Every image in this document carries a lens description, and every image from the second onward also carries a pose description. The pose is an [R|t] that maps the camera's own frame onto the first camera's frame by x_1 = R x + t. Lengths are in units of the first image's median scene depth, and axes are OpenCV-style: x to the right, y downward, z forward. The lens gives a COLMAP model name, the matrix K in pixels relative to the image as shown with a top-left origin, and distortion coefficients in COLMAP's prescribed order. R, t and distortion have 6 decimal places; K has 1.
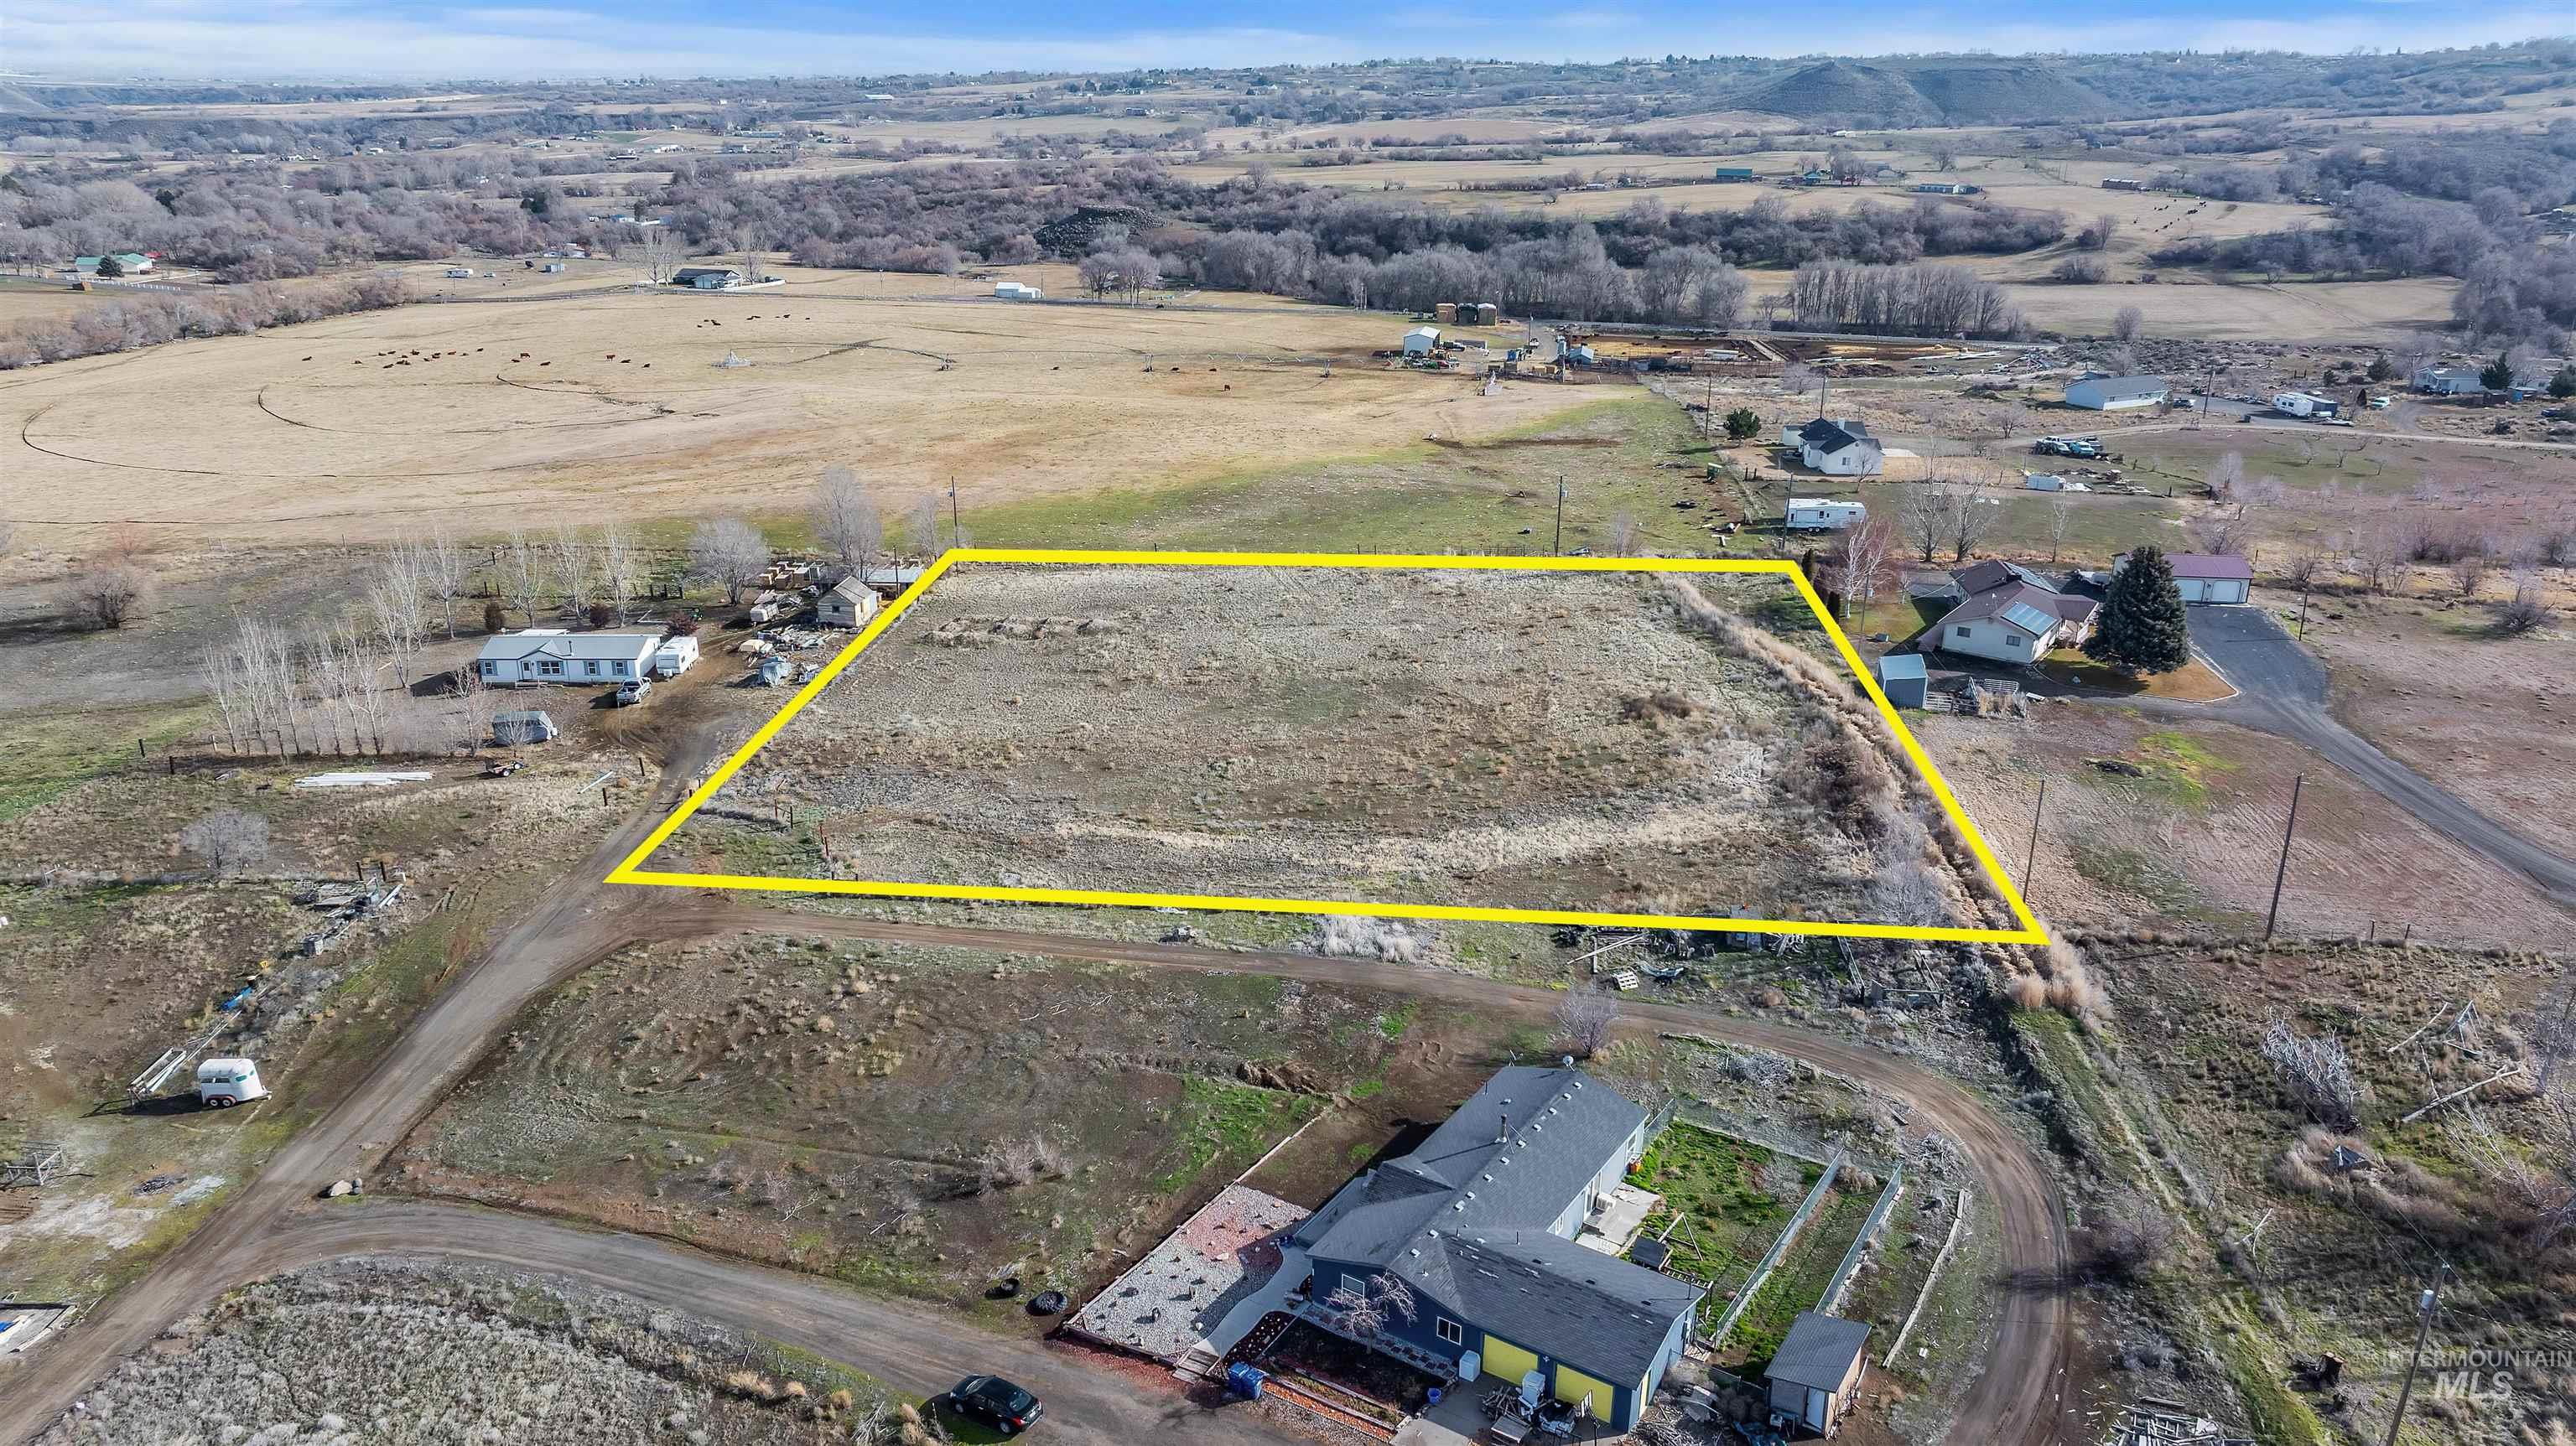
lens RADIAL K [[1803.7, 0, 1278.3], [0, 1803.7, 728.4], [0, 0, 1]] dist [-0.047437, 0.054156]
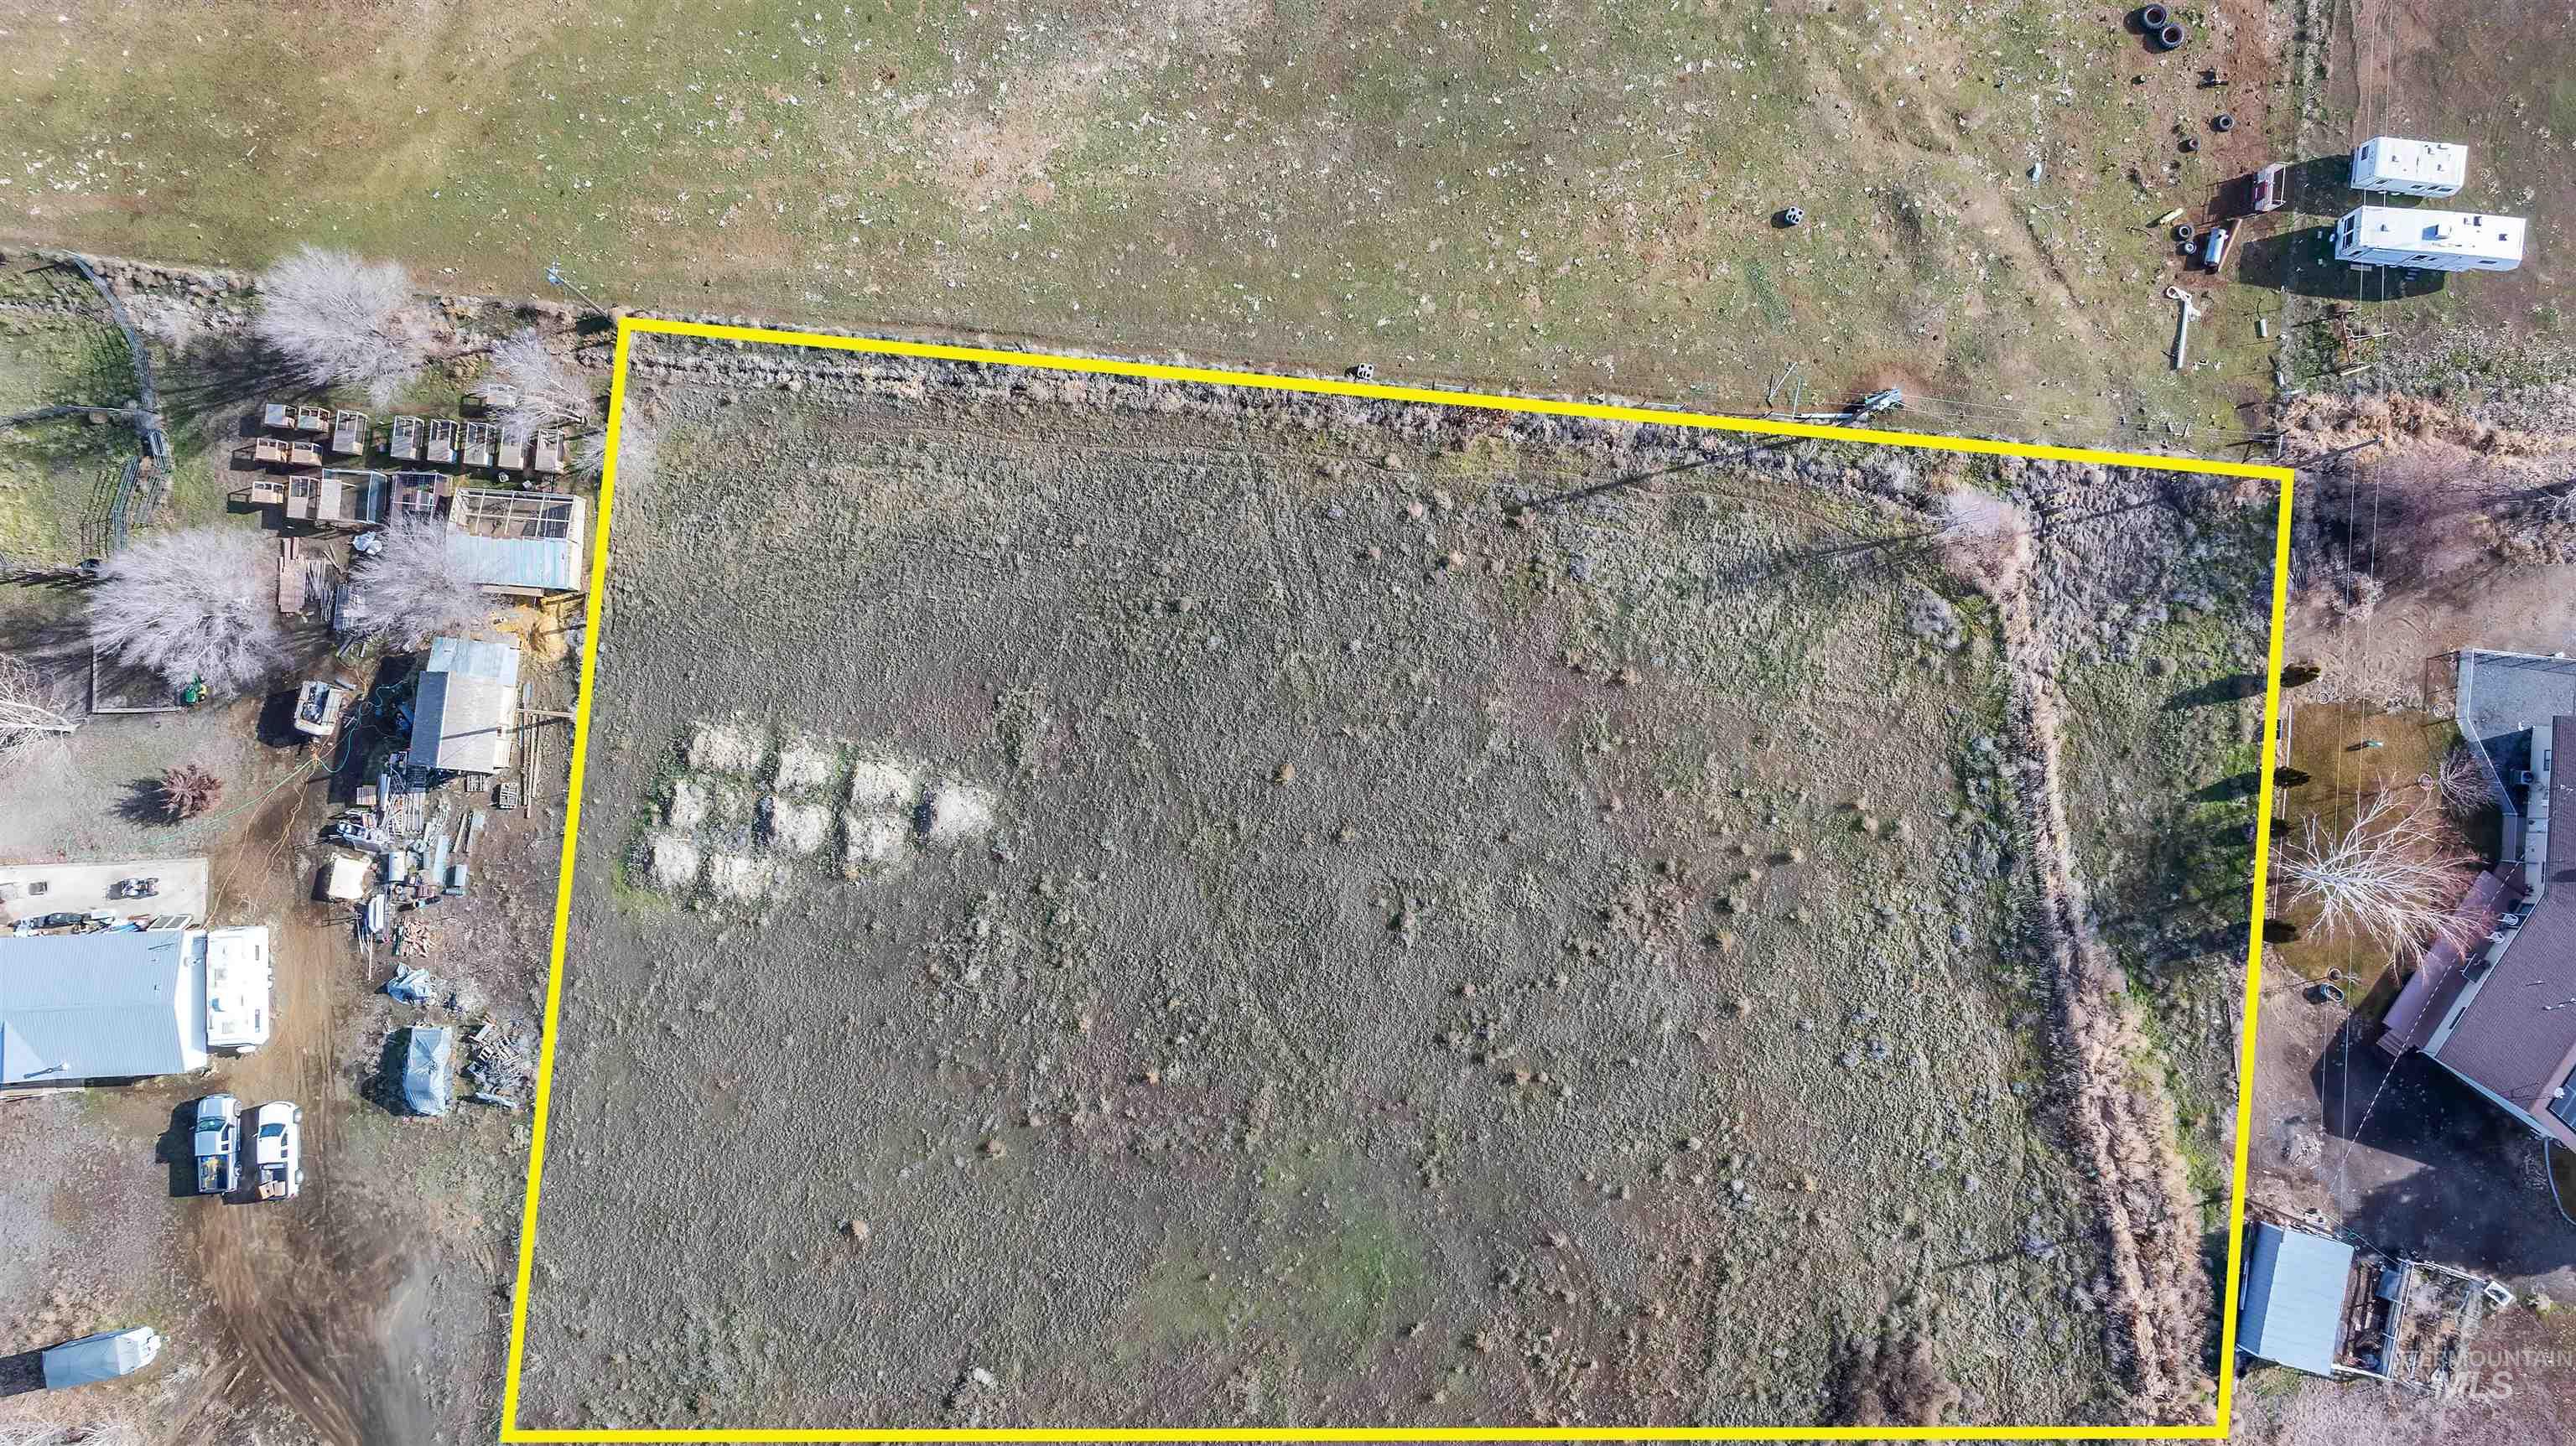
lens RADIAL K [[1808.3, 0, 1288.0], [0, 1808.3, 723.0], [0, 0, 1]] dist [-0.058508, 0.071282]
pose [[0.999878, -0.014985, 0.004372, 0.001359], [0.001951, 0.397809, 0.917466, -0.681281], [-0.015487, -0.917346, 0.397790, 0.958091]]
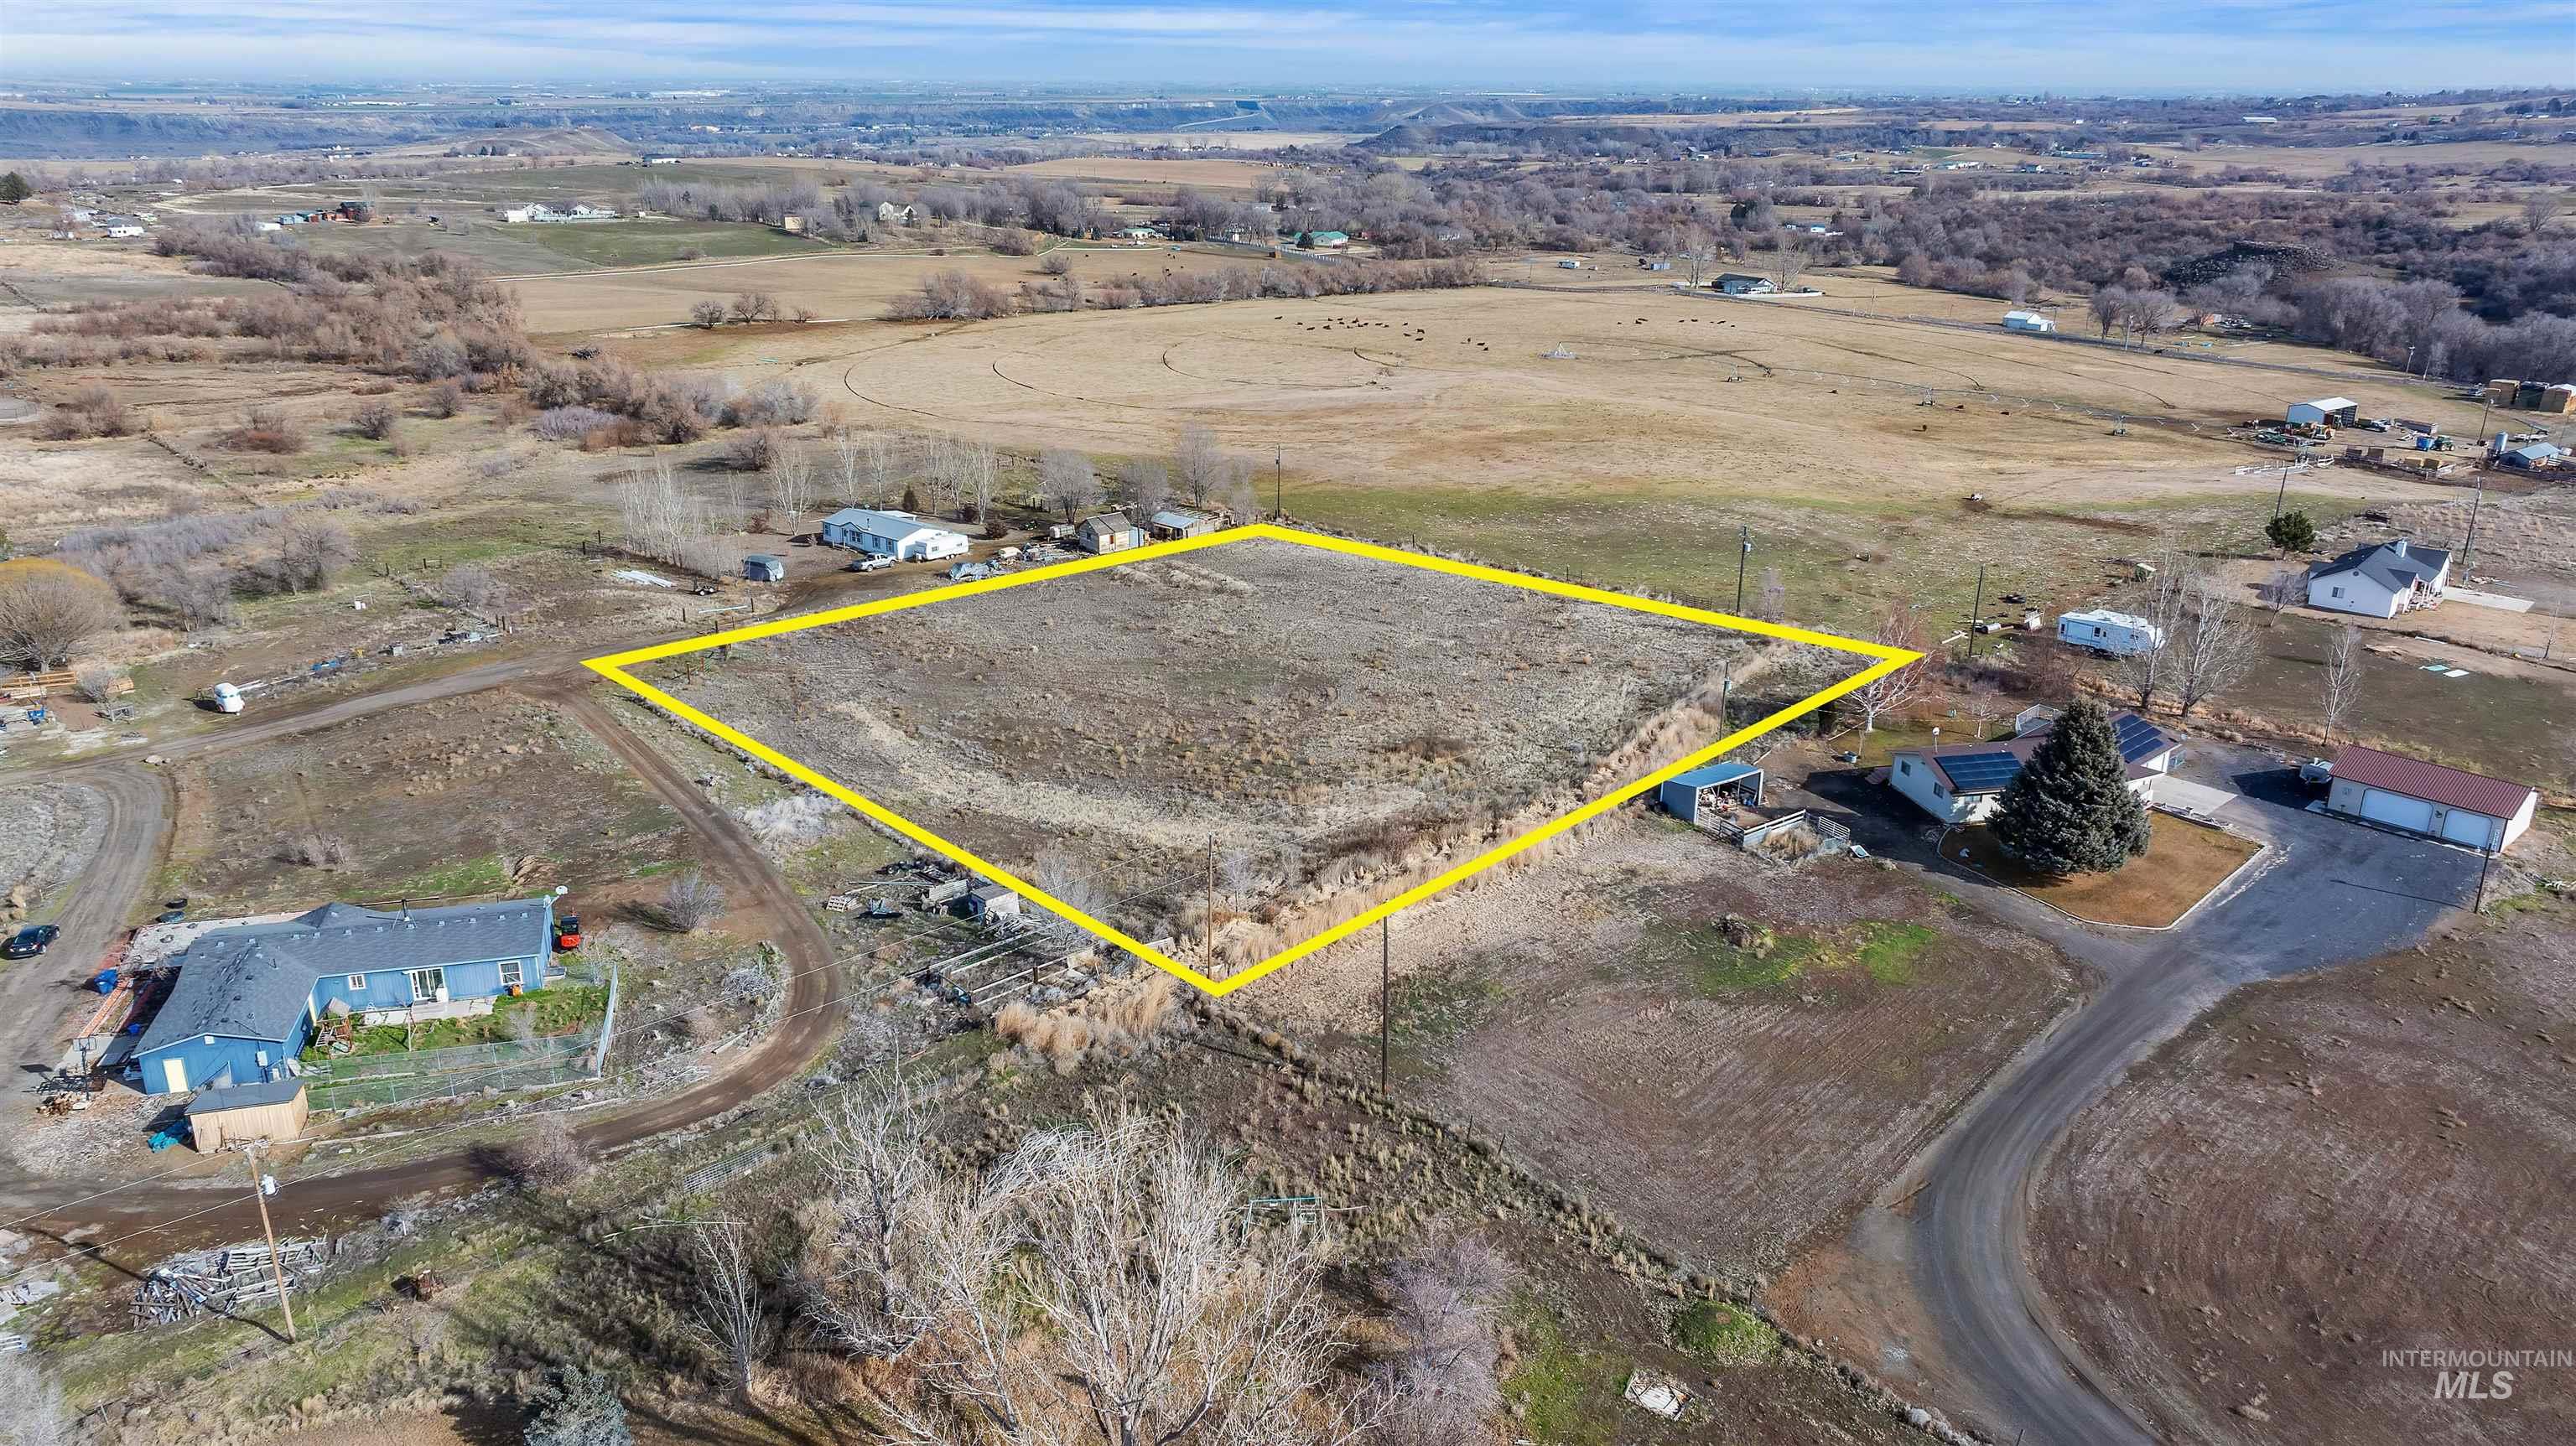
lens RADIAL K [[1792.7, 0, 1273.2], [0, 1792.7, 730.1], [0, 0, 1]] dist [-0.017028, 0.000972]
pose [[0.748266, 0.224748, -0.624168, 0.721521], [-0.229106, 0.970523, 0.074804, -0.070913], [0.622582, 0.087027, 0.777701, 0.219512]]
